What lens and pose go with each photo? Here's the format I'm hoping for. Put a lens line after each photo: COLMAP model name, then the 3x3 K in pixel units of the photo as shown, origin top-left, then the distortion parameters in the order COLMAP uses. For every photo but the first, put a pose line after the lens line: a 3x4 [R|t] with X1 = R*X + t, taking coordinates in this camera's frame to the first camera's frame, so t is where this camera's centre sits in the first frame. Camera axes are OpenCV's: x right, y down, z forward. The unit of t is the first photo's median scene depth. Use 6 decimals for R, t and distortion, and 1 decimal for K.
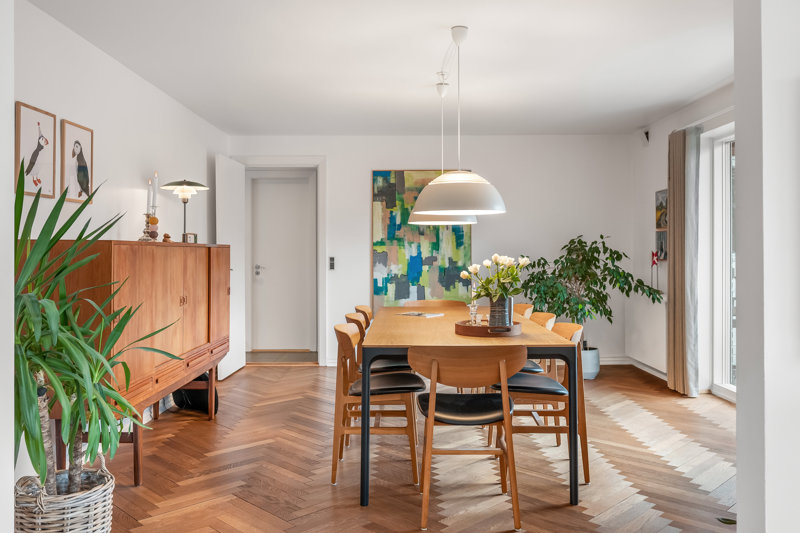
lens RADIAL K [[638.0, 0, 401.2], [0, 638.0, 256.0], [0, 0, 1]] dist [0.003453, 0.001118]
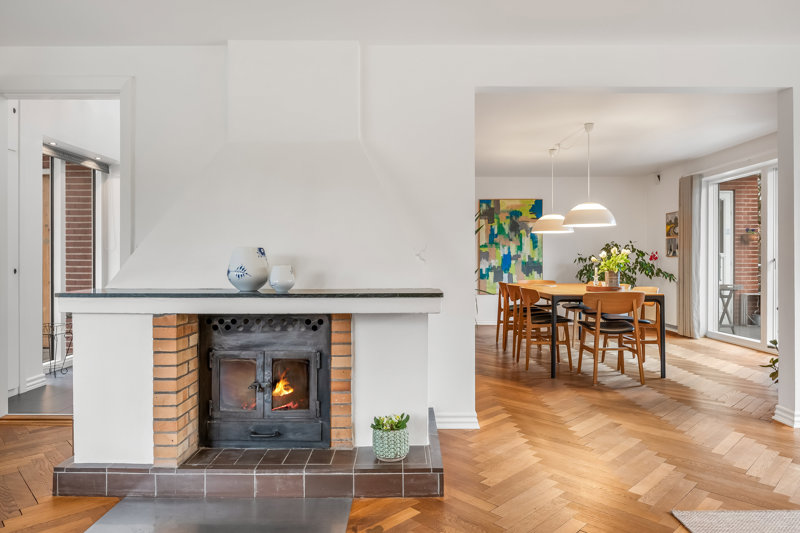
lens RADIAL K [[501.6, 0, 400.0], [0, 501.6, 266.5], [0, 0, 1]] dist [0.000645, -0.000195]
pose [[0.999973, 0.002318, -0.007042, -0.230079], [-0.002255, 0.999958, 0.008924, 0.019597], [0.007062, -0.008908, 0.999935, -0.228330]]
